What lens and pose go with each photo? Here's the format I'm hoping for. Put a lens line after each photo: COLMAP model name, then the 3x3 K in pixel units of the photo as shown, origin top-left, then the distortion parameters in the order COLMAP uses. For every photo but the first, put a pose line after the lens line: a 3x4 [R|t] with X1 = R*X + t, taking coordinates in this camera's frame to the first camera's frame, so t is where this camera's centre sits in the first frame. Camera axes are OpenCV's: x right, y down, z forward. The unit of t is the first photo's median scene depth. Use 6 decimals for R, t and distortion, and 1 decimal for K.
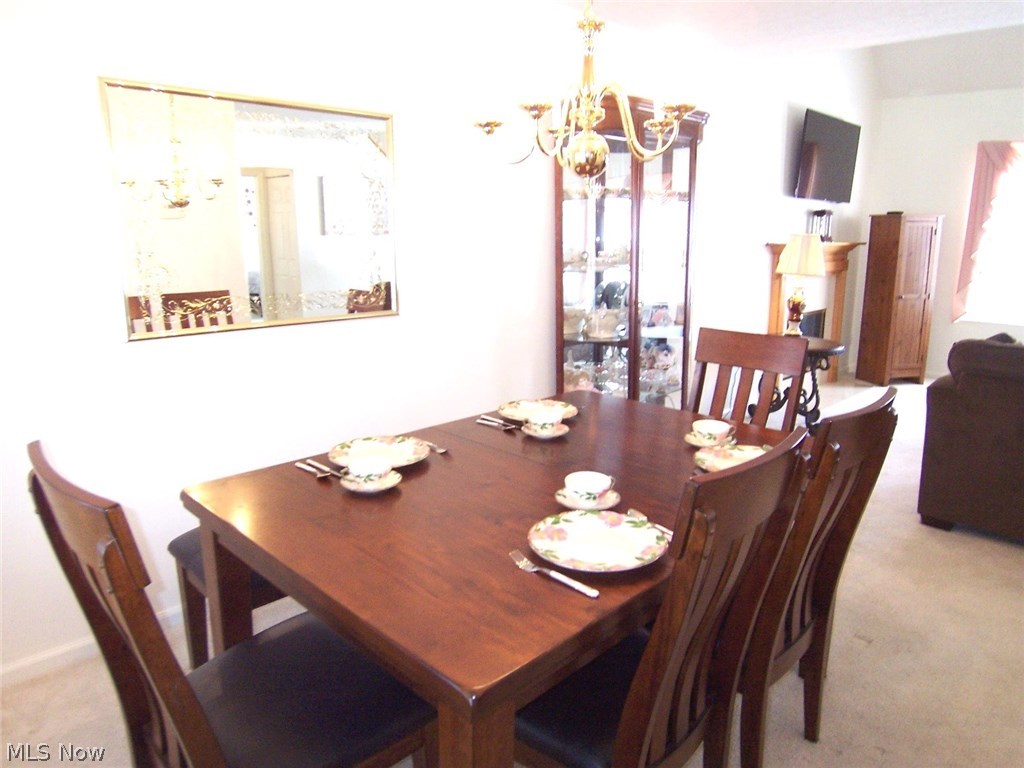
lens RADIAL K [[686.0, 0, 513.6], [0, 686.0, 378.9], [0, 0, 1]] dist [-0.004410, -0.053297]
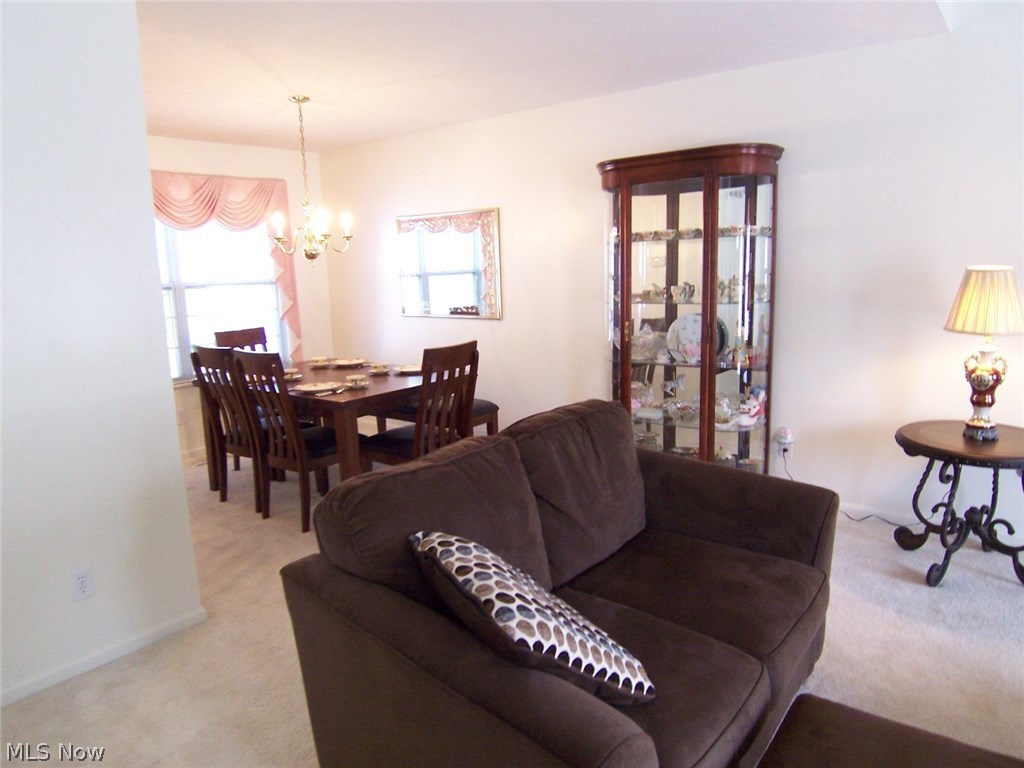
lens RADIAL K [[686.0, 0, 513.6], [0, 686.0, 378.9], [0, 0, 1]] dist [-0.004410, -0.053297]
pose [[0.111811, 0.155461, -0.981494, 0.779167], [-0.175907, 0.975186, 0.134423, -0.092932], [0.978036, 0.157622, 0.136383, 0.392006]]
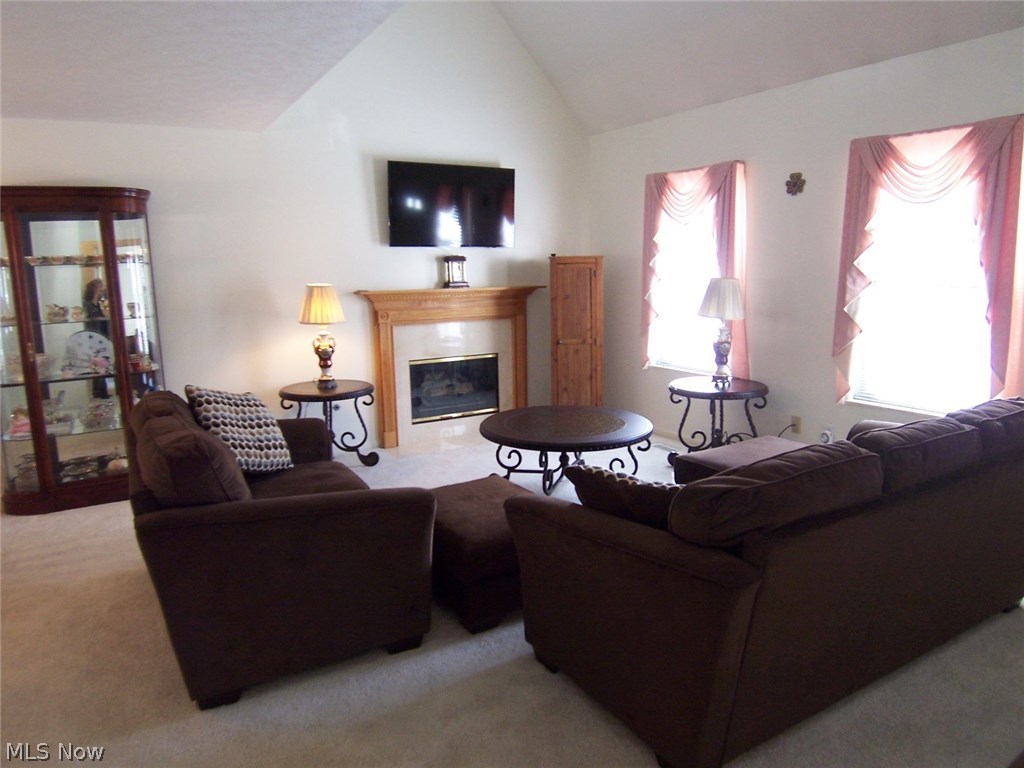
lens RADIAL K [[686.0, 0, 513.6], [0, 686.0, 378.9], [0, 0, 1]] dist [-0.004410, -0.053297]
pose [[0.961976, 0.019939, -0.272404, 0.783125], [-0.032106, 0.998672, -0.040282, -0.027624], [0.271239, 0.047496, 0.961339, 0.058088]]
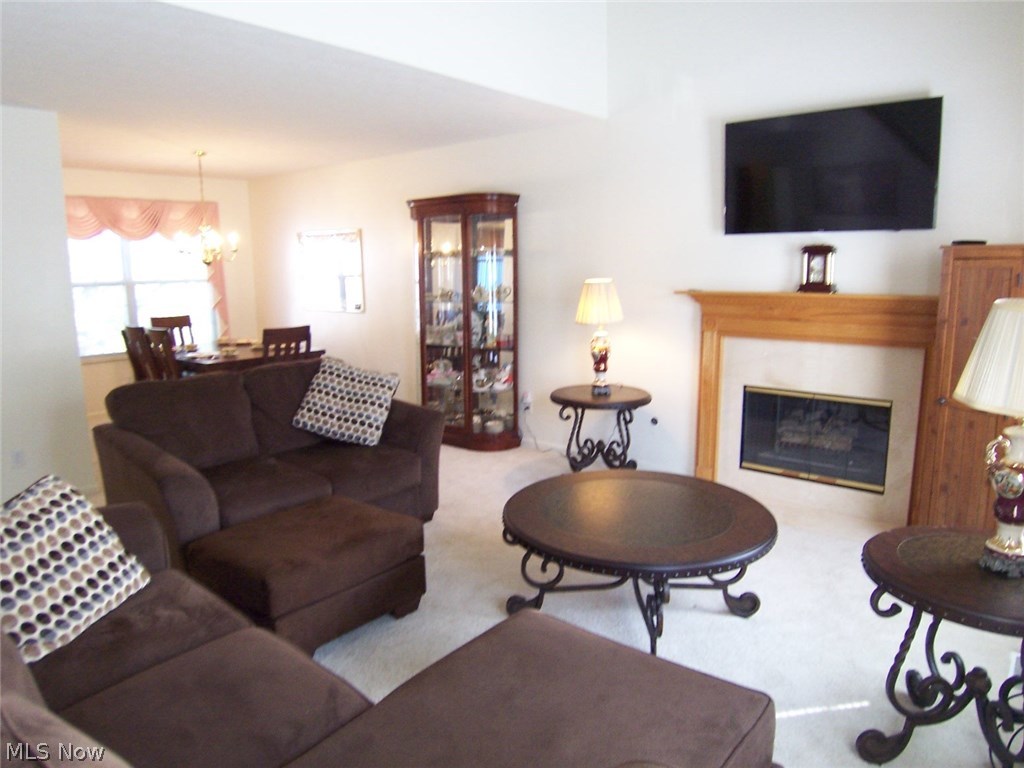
lens RADIAL K [[686.0, 0, 513.6], [0, 686.0, 378.9], [0, 0, 1]] dist [-0.004410, -0.053297]
pose [[0.074545, 0.154883, -0.985116, 1.078078], [-0.196205, 0.970833, 0.137790, -0.145680], [0.977725, 0.183013, 0.102760, 0.626476]]
